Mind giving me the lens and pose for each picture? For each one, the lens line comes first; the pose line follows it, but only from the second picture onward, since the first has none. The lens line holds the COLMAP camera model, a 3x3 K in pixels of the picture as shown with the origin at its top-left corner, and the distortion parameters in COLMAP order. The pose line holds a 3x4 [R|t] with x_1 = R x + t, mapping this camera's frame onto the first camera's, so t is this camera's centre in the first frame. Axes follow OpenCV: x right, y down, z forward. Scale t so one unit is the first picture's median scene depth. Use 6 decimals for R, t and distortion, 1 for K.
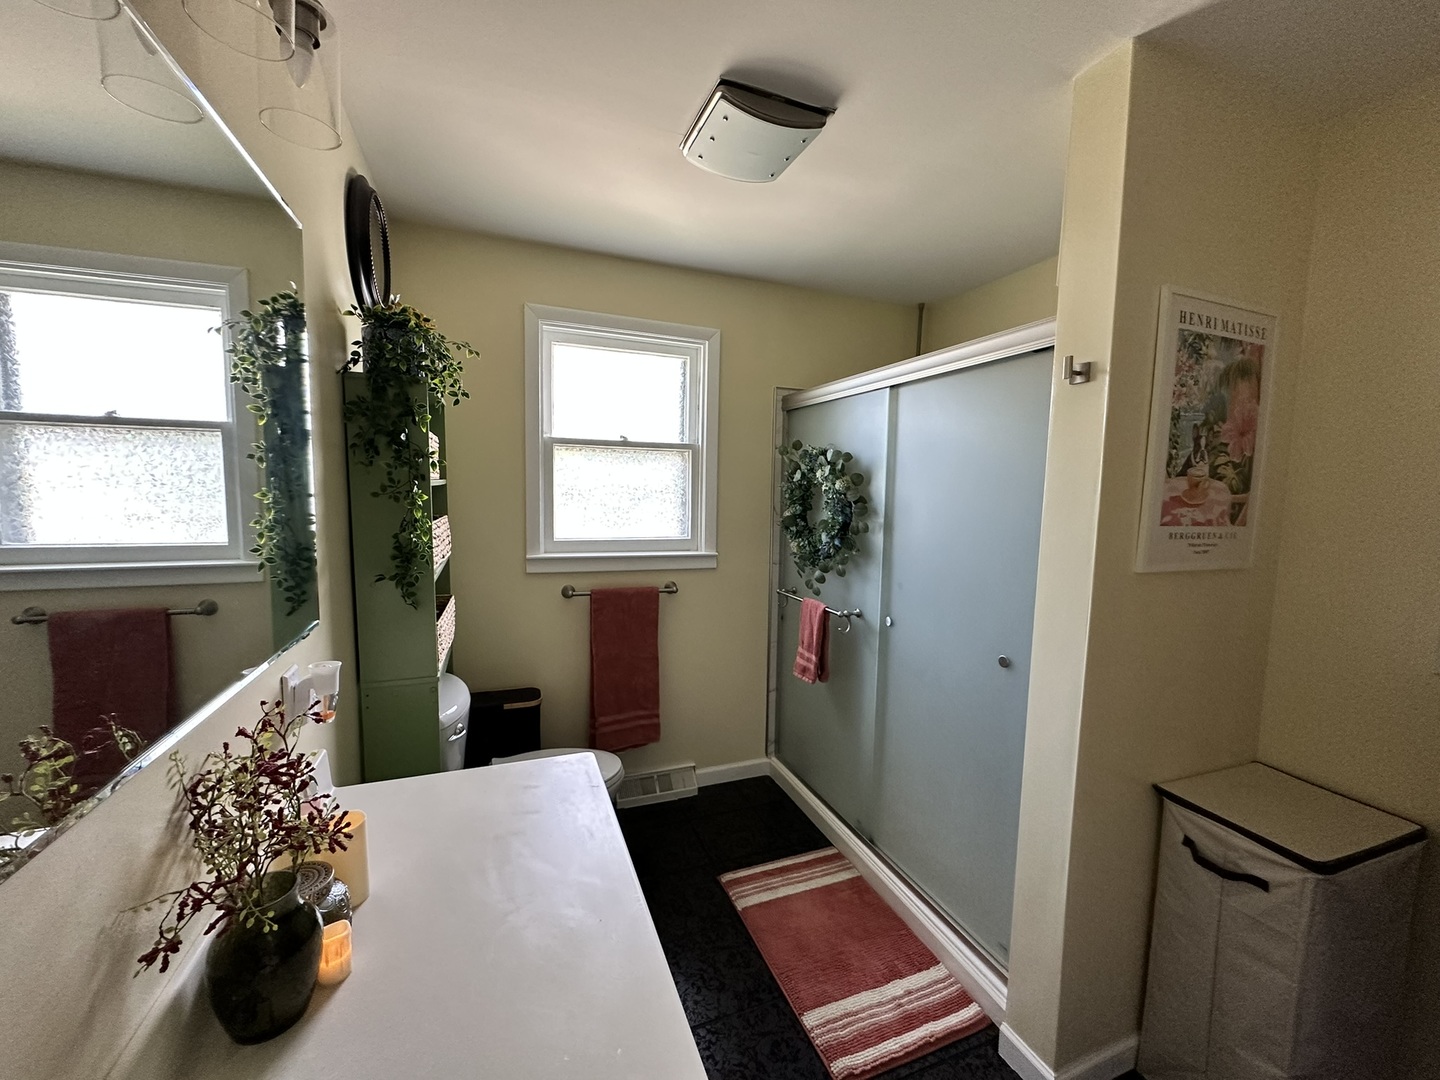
lens RADIAL K [[575.7, 0, 714.3], [0, 575.7, 540.6], [0, 0, 1]] dist [-0.000071, 0.000063]
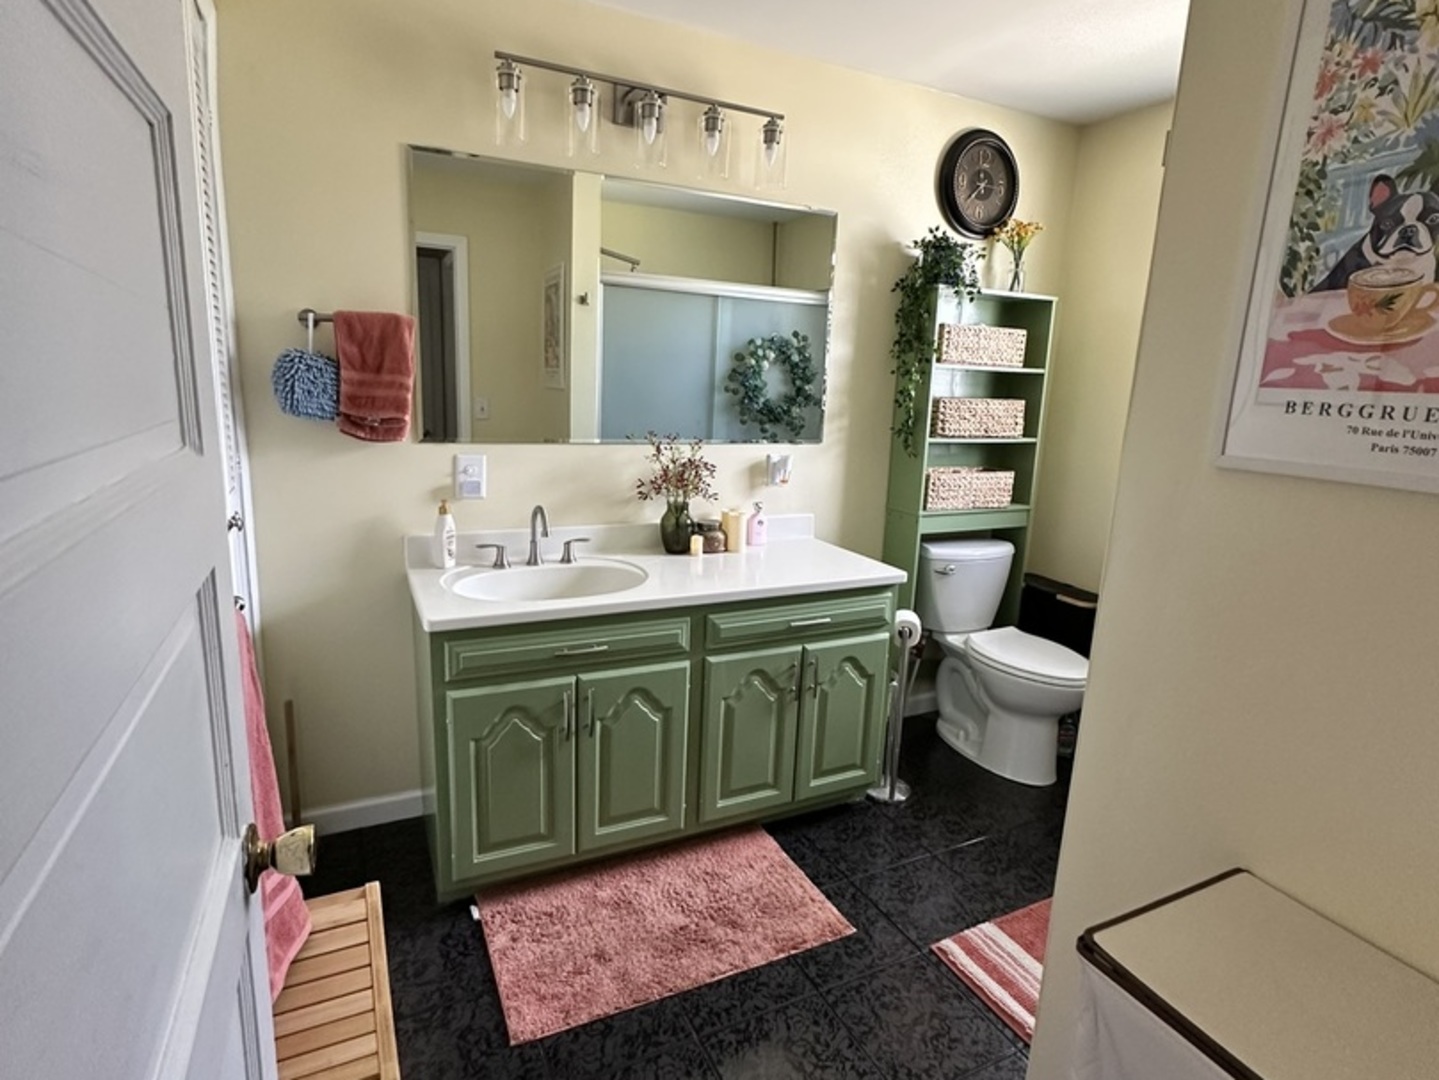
lens RADIAL K [[762.2, 0, 719.2], [0, 762.2, 535.2], [0, 0, 1]] dist [-0.000783, -0.000304]
pose [[0.092822, 0.184208, -0.978495, 1.460170], [-0.136747, 0.975783, 0.170726, 0.059664], [0.986248, 0.117960, 0.115764, 0.408232]]
